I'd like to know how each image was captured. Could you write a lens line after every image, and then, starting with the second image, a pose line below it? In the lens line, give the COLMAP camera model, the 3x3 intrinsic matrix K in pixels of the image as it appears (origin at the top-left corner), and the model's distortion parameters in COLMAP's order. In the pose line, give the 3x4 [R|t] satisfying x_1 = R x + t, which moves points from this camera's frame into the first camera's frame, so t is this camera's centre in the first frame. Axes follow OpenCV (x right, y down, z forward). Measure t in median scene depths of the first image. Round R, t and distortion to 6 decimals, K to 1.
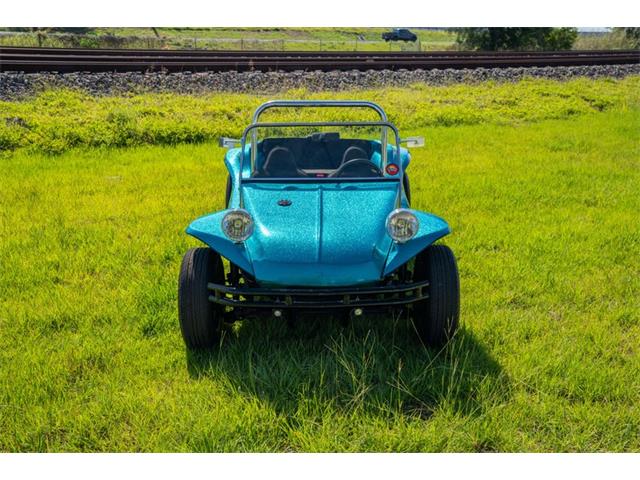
lens RADIAL K [[657.0, 0, 320.0], [0, 657.0, 240.0], [0, 0, 1]] dist [0.044784, 0.204943]
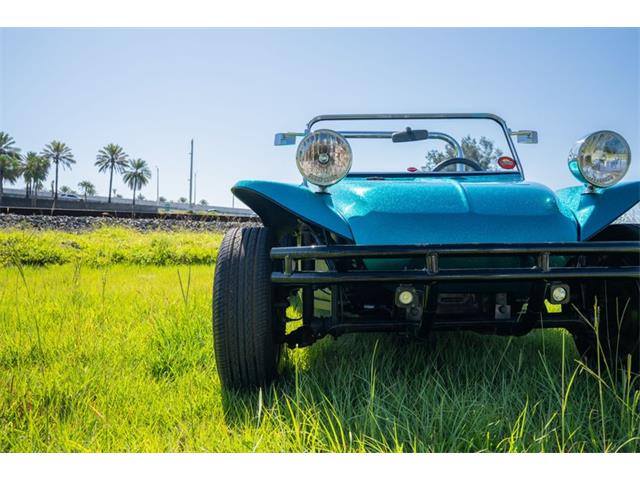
lens RADIAL K [[514.6, 0, 320.0], [0, 514.6, 240.0], [0, 0, 1]] dist [-0.013274, -0.000678]
pose [[0.999998, 0.001436, 0.001124, -0.042692], [-0.001057, 0.958699, -0.284419, 0.059373], [-0.001486, 0.284418, 0.958699, 0.193053]]
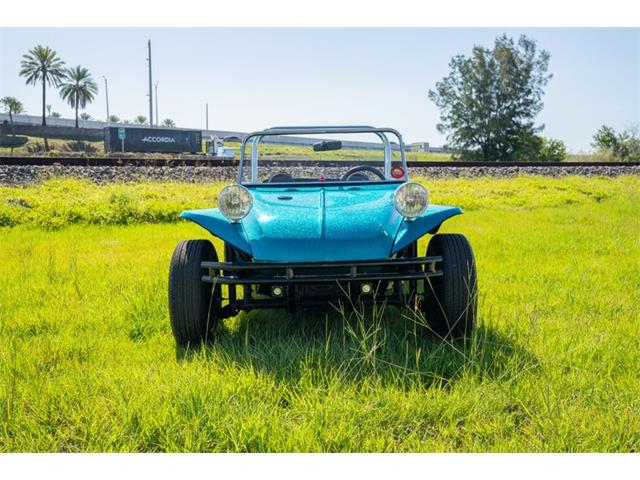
lens RADIAL K [[657.0, 0, 320.0], [0, 657.0, 240.0], [0, 0, 1]] dist [0.044784, 0.204943]
pose [[0.999906, -0.013631, -0.001560, -0.001036], [0.013129, 0.983649, -0.179616, 0.066630], [0.003983, 0.179579, 0.983736, 0.030506]]
